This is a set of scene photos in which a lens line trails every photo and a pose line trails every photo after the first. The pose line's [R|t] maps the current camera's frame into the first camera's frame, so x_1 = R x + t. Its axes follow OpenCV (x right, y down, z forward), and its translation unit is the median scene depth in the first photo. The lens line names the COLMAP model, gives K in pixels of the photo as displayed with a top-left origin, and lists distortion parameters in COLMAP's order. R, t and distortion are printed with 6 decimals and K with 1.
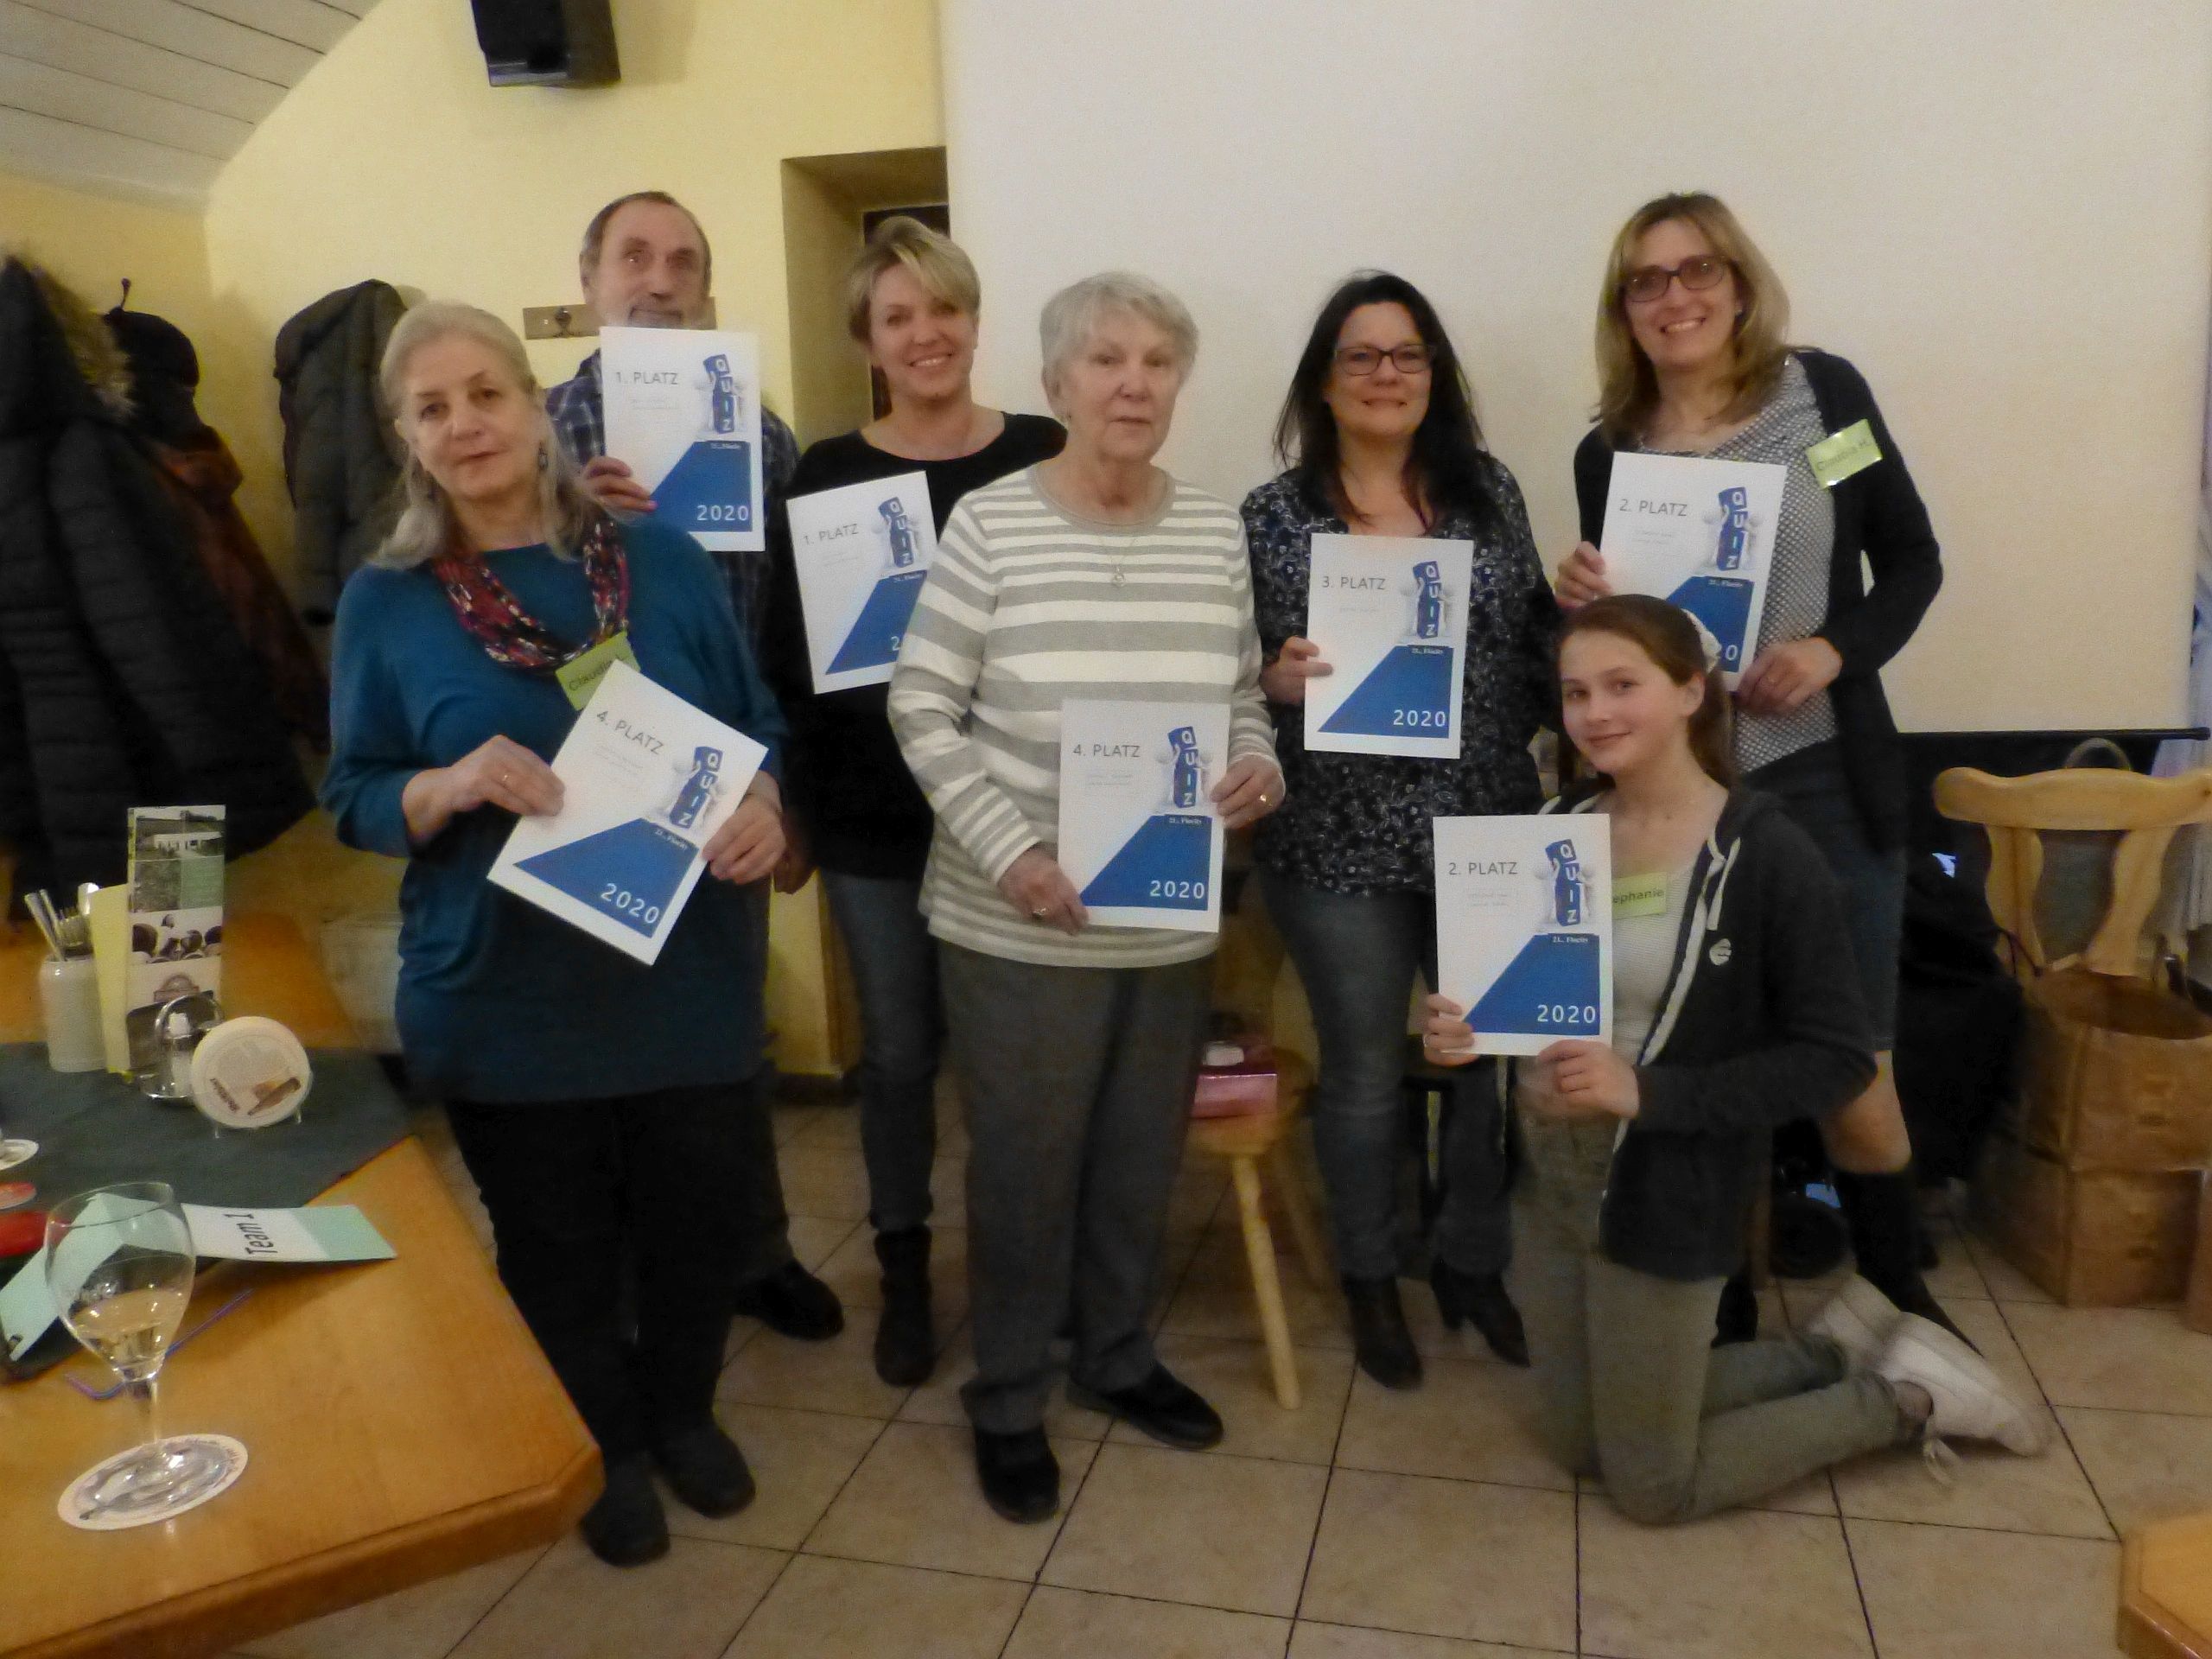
lens RADIAL K [[1782.9, 0, 1106.0], [0, 1782.9, 829.5], [0, 0, 1]] dist [0.038378, 0.084341]
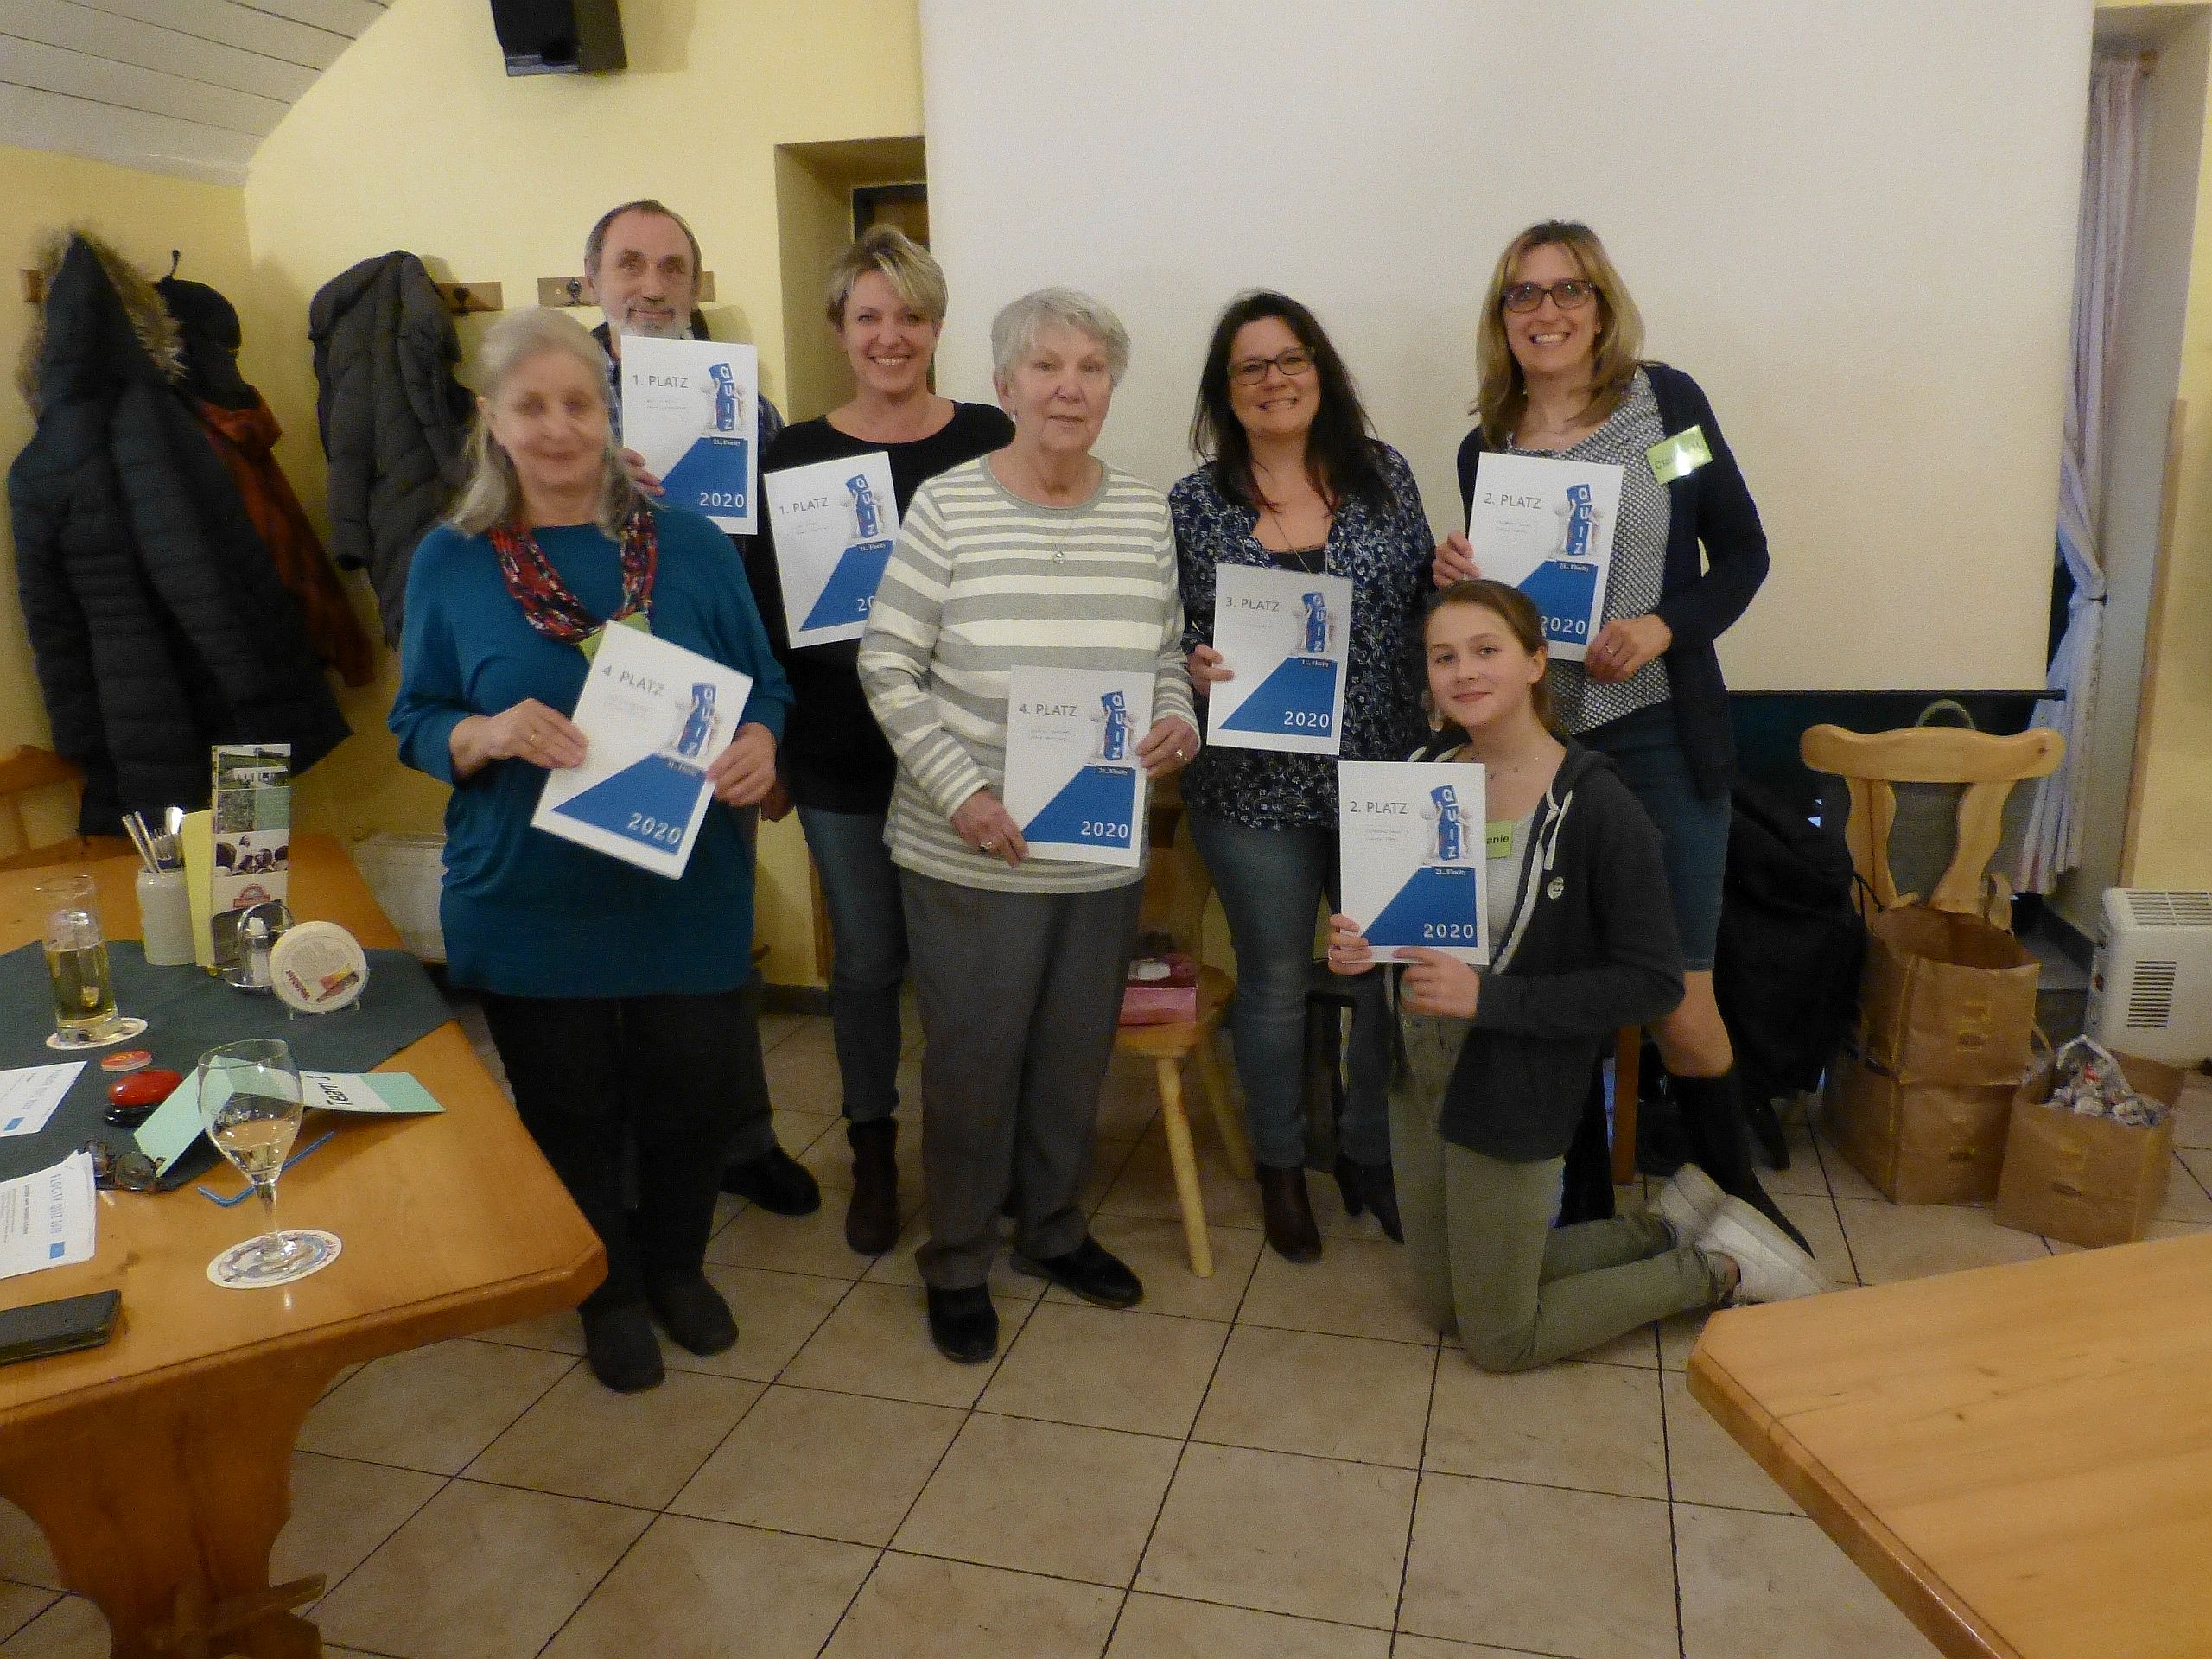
lens RADIAL K [[1827.5, 0, 1106.0], [0, 1827.5, 829.5], [0, 0, 1]] dist [0.094536, -0.000482]
pose [[0.999814, 0.014989, -0.012151, 0.054117], [-0.014486, 0.999077, 0.040447, -0.012507], [0.012746, -0.040263, 0.999108, -0.185193]]
